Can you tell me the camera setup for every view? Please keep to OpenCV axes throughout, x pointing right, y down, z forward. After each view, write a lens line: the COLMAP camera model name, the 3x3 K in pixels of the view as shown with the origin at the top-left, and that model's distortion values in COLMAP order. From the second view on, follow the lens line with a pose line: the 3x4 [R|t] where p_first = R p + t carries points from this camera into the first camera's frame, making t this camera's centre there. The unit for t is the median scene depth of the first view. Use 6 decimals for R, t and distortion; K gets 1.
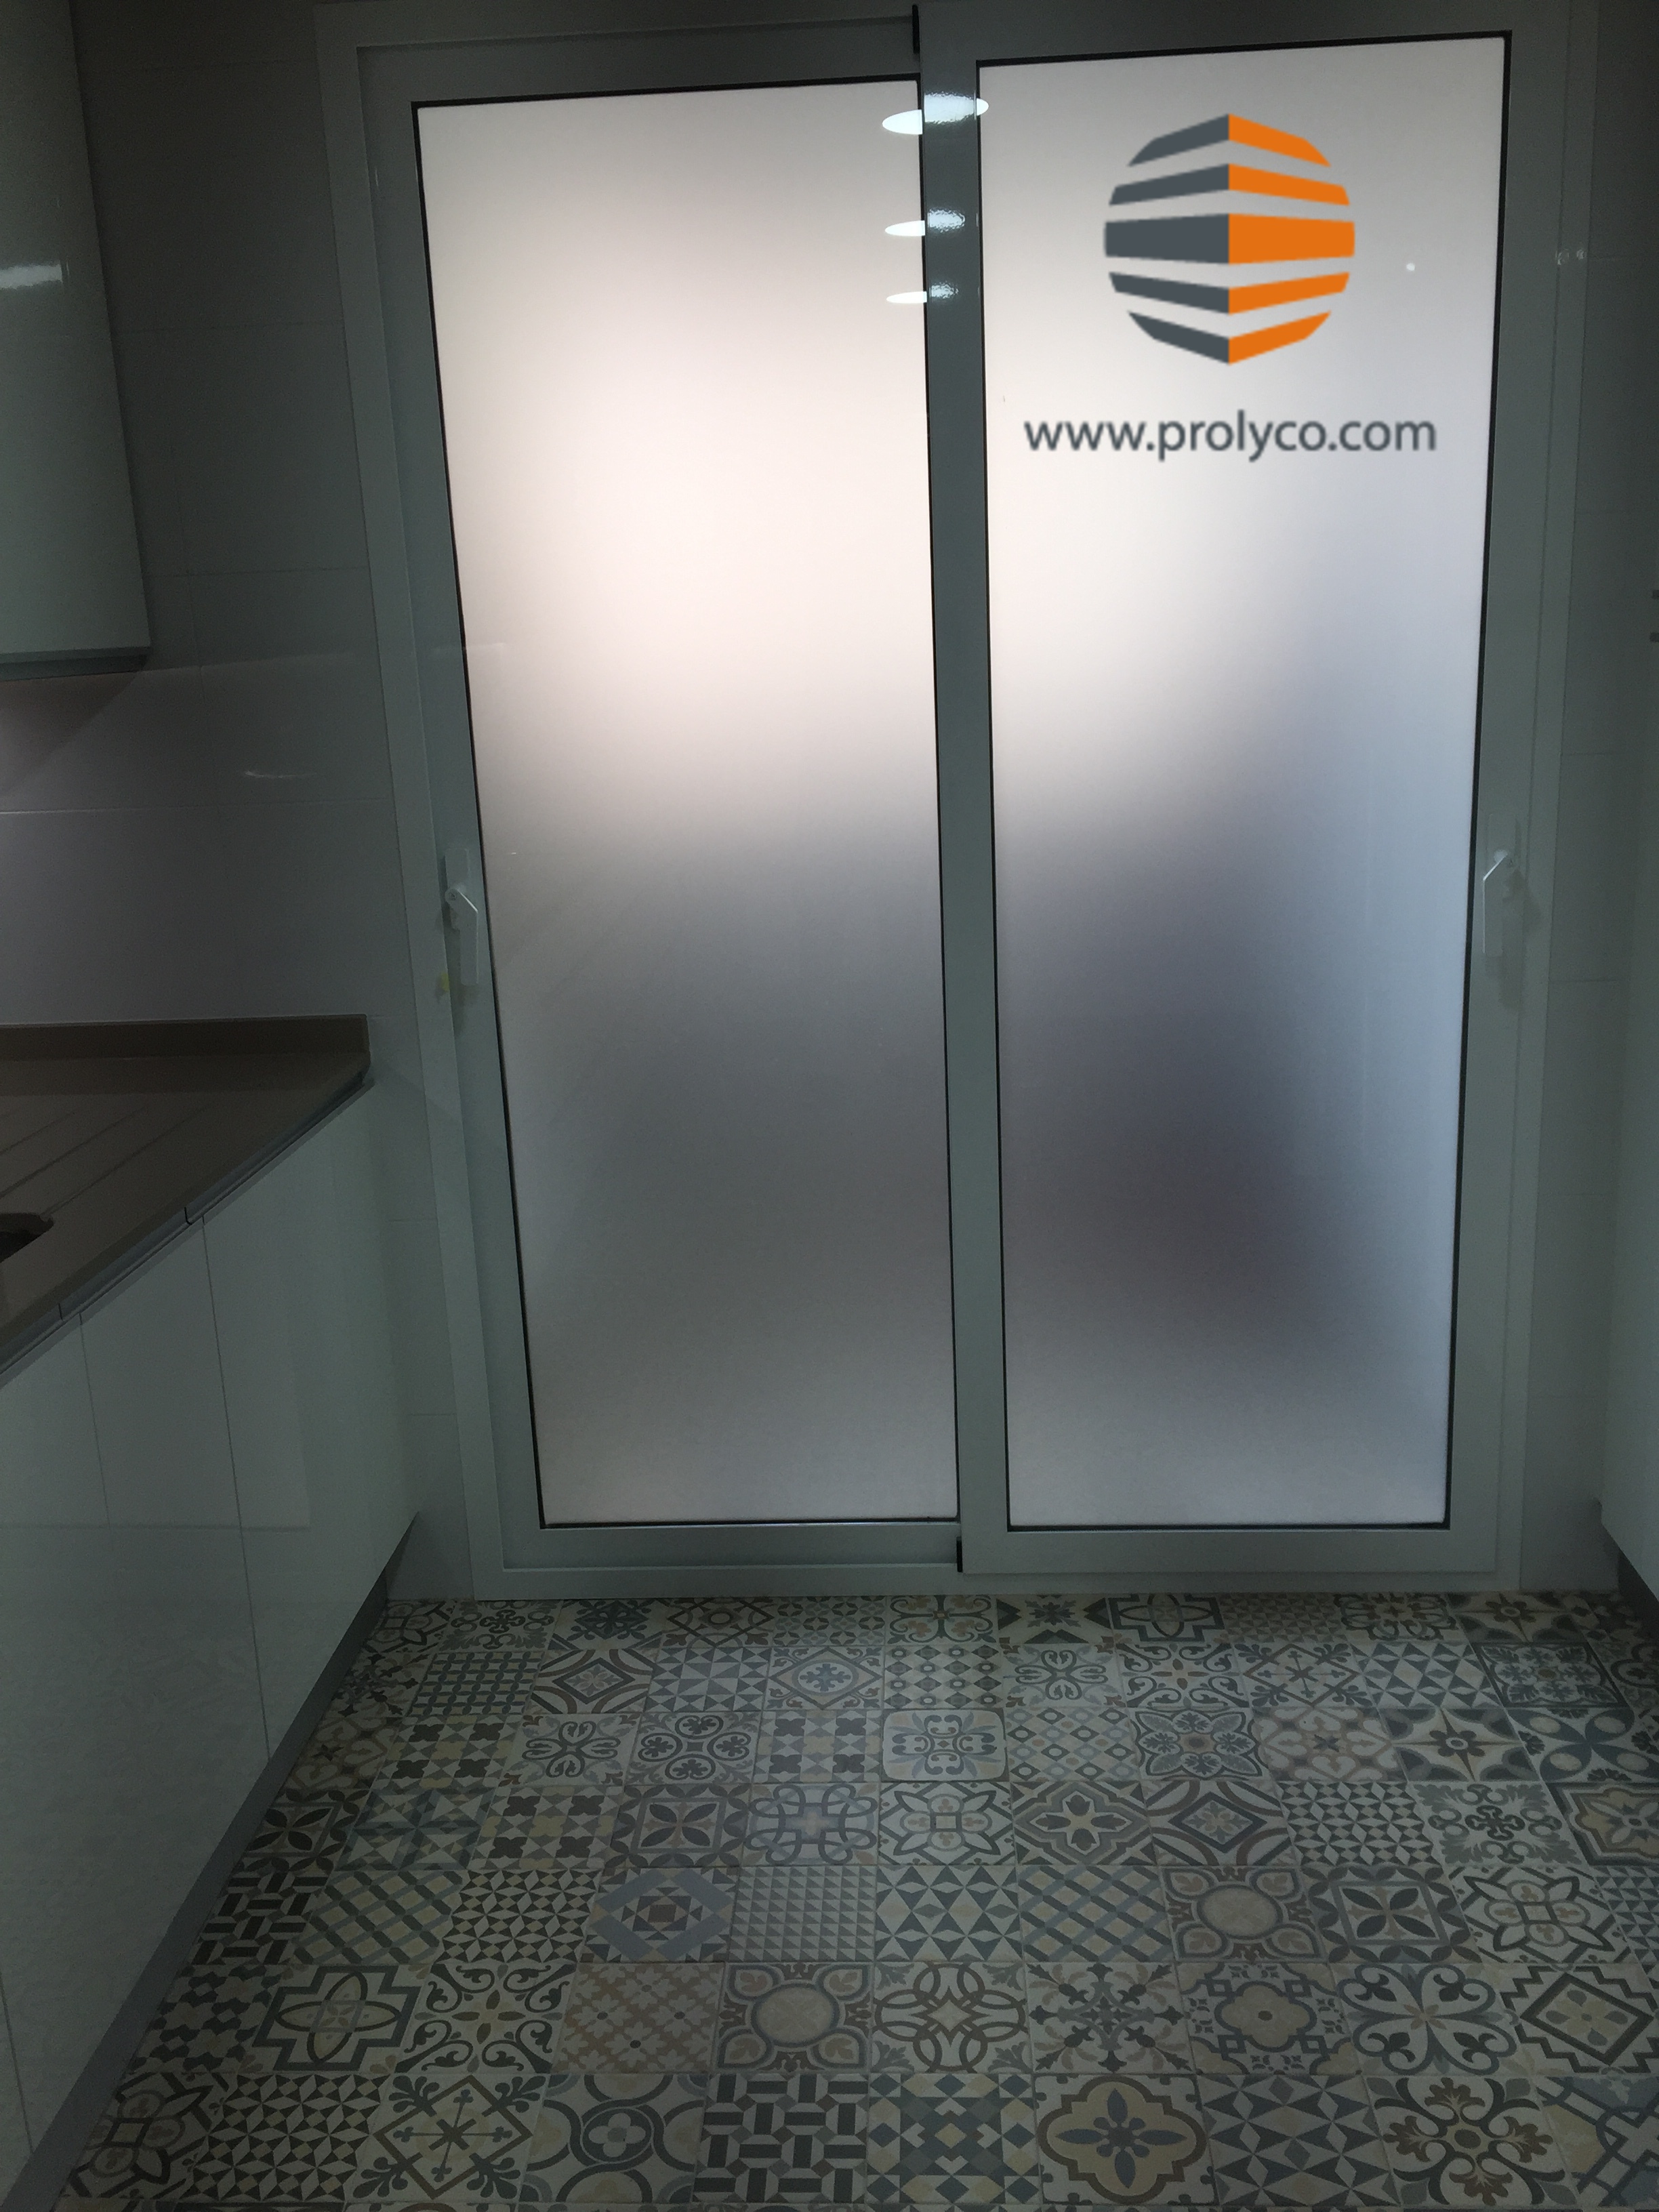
lens RADIAL K [[1966.7, 0, 807.8], [0, 1966.7, 1077.4], [0, 0, 1]] dist [0.097303, -0.082259]
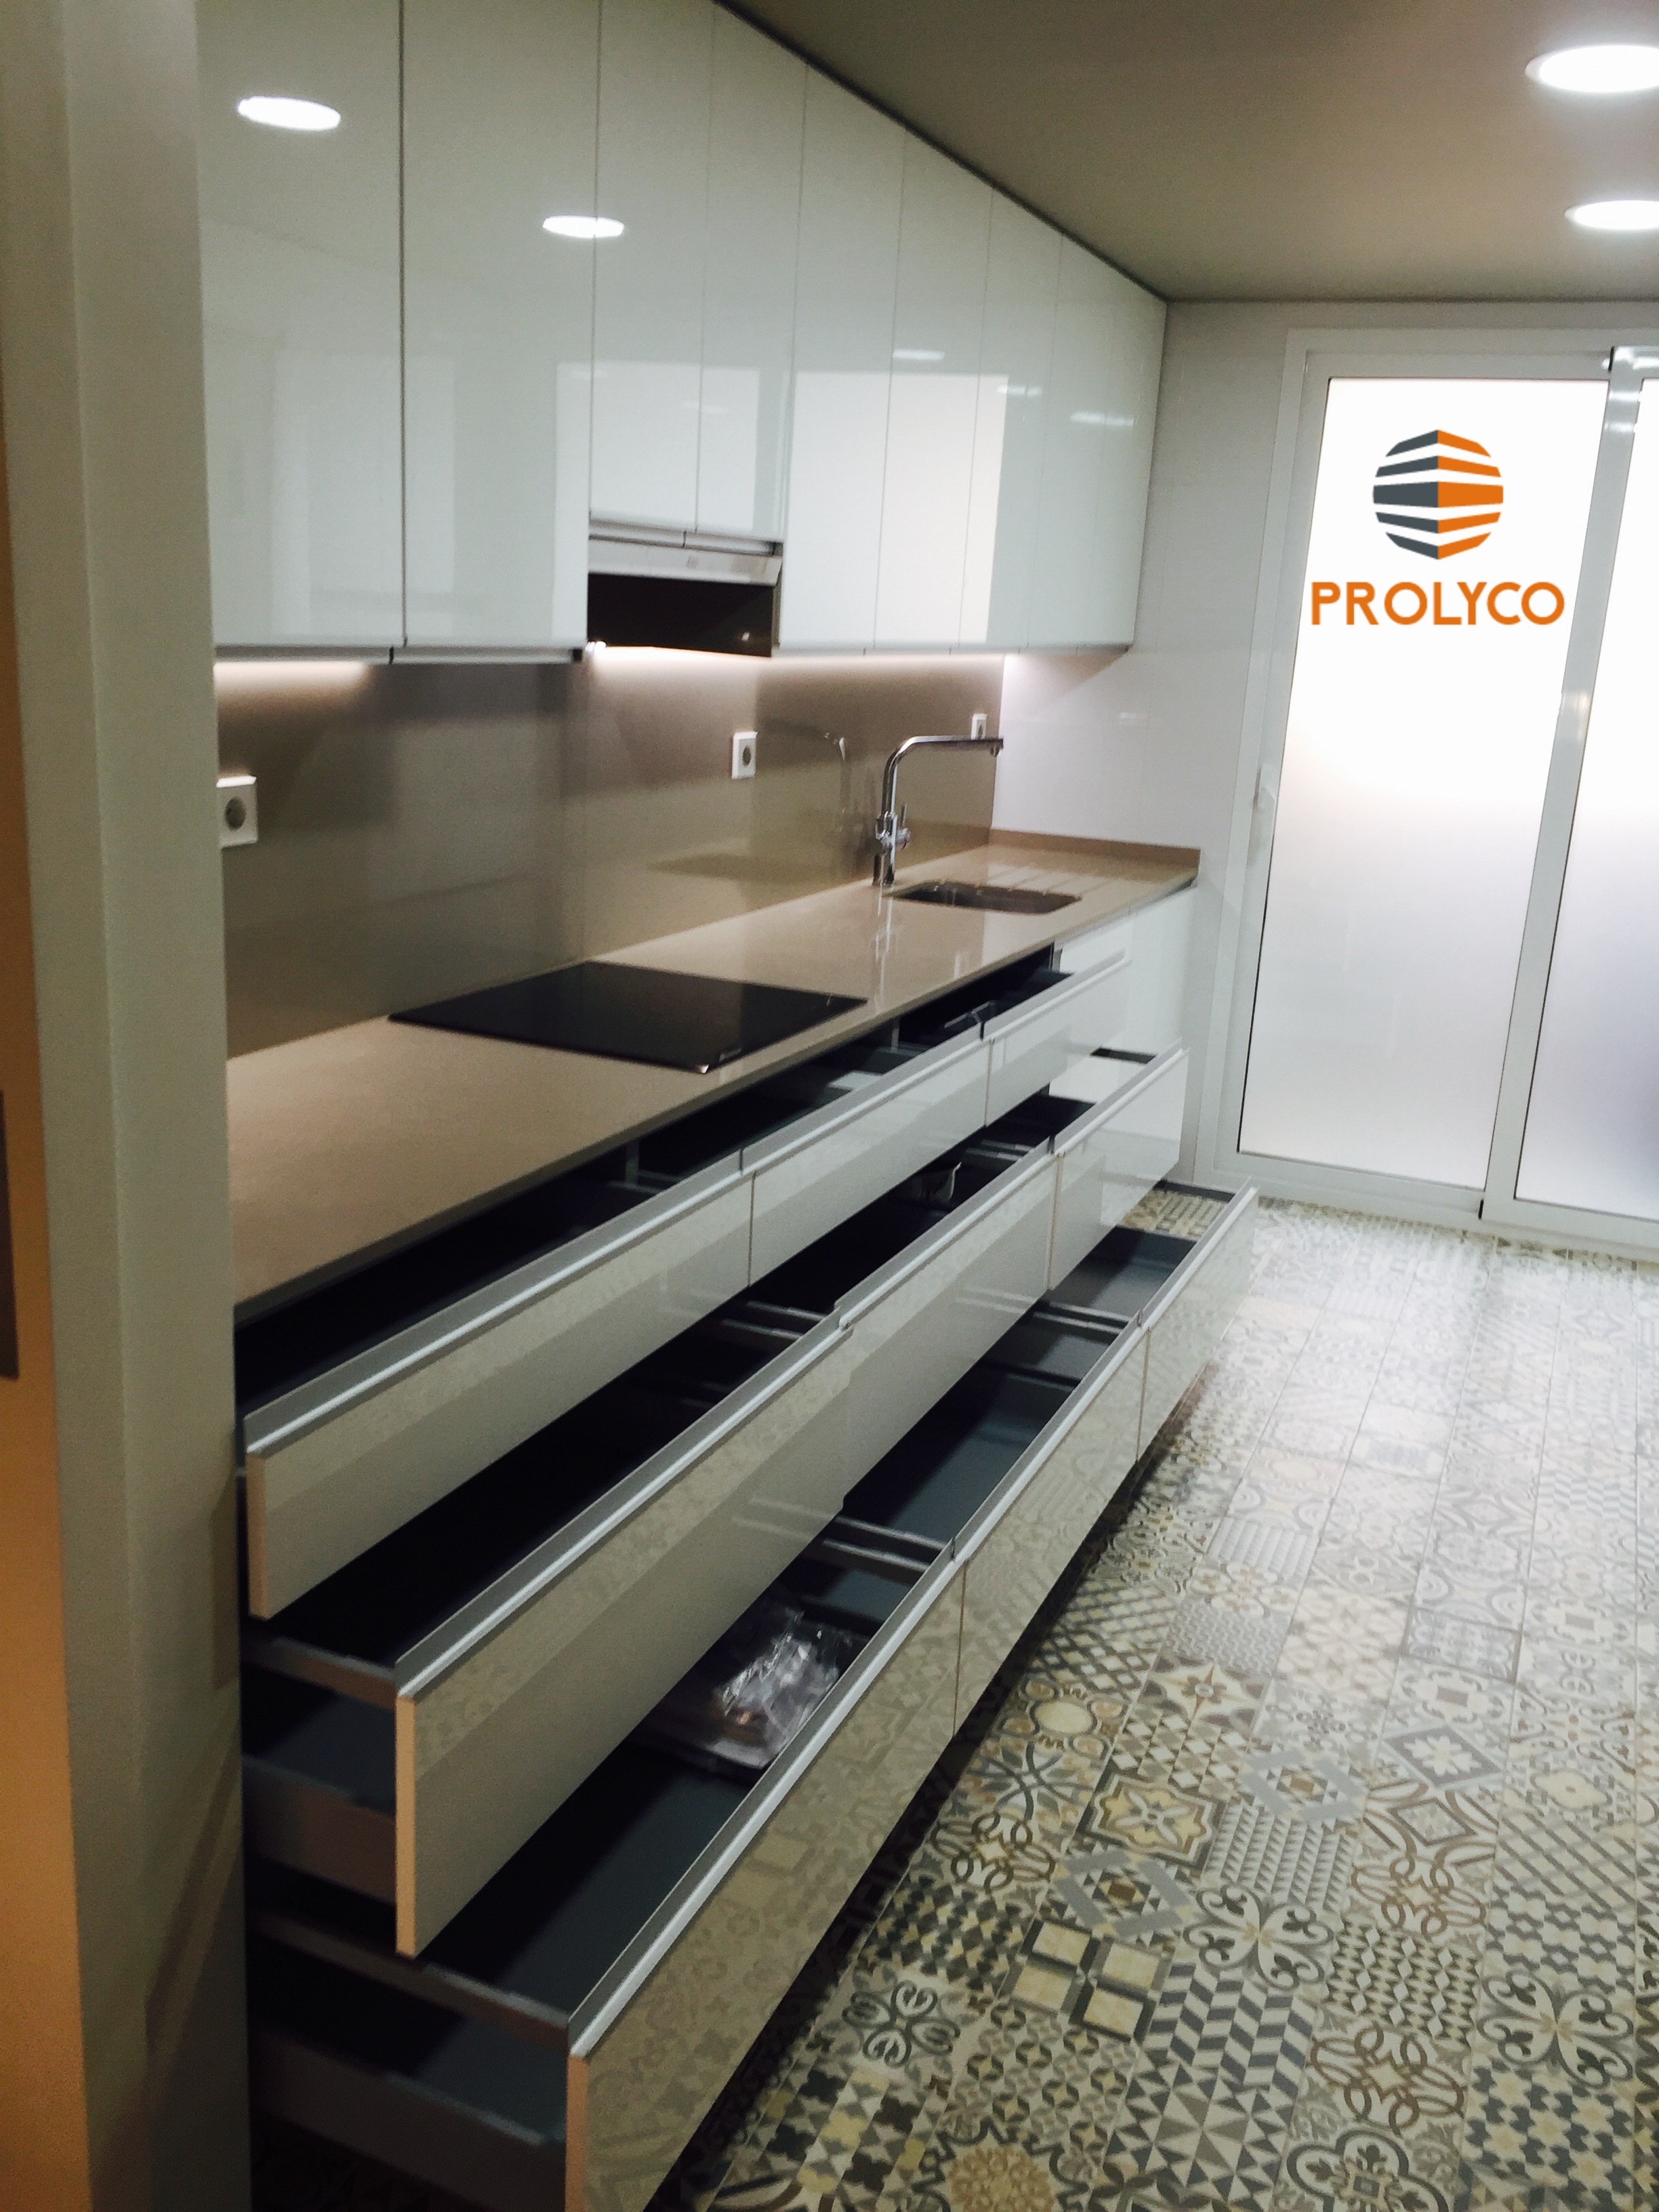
lens RADIAL K [[1896.3, 0, 823.3], [0, 1896.3, 1094.8], [0, 0, 1]] dist [0.086145, -0.115175]
pose [[0.938925, 0.180229, -0.293150, 0.010149], [-0.179282, 0.983330, 0.030333, 0.214264], [0.293730, 0.024076, 0.955585, -0.850930]]
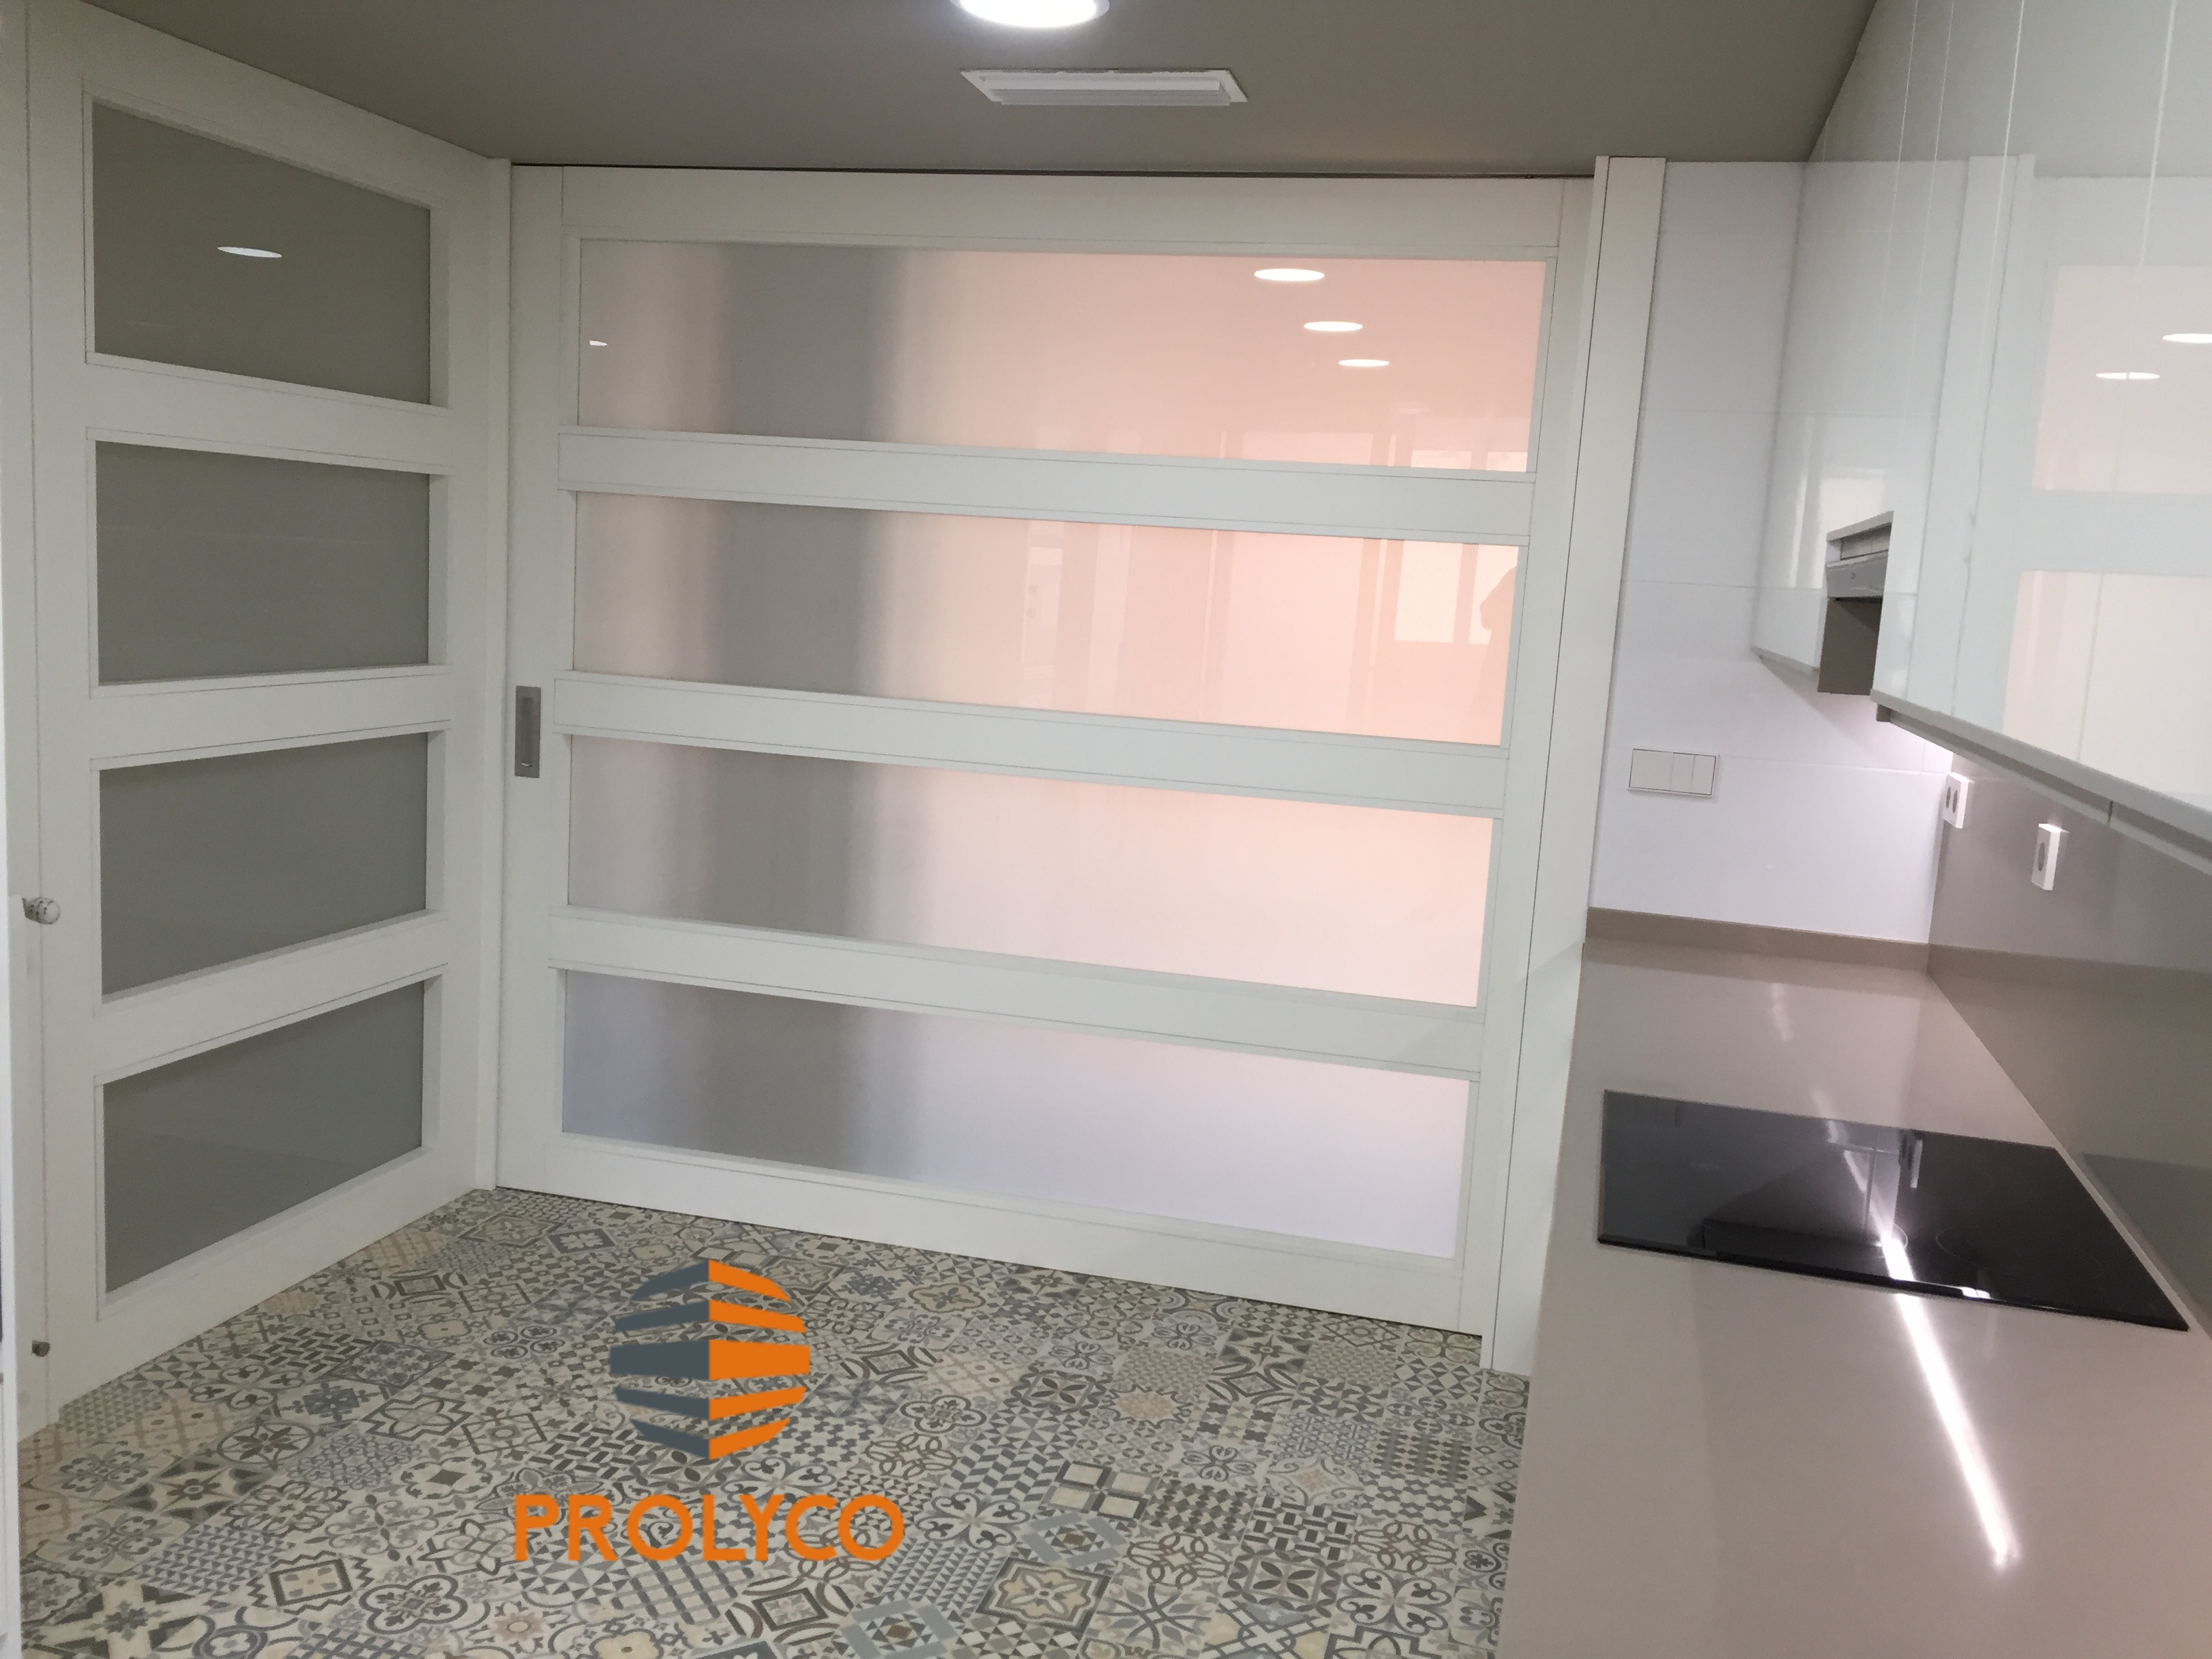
lens RADIAL K [[1896.3, 0, 1100.6], [0, 1896.3, 832.3], [0, 0, 1]] dist [0.086145, -0.115175]
pose [[-0.980820, -0.042395, 0.190252, -0.260323], [0.031380, 0.928983, 0.368789, -0.215486], [-0.192375, 0.367685, -0.909835, 0.876499]]
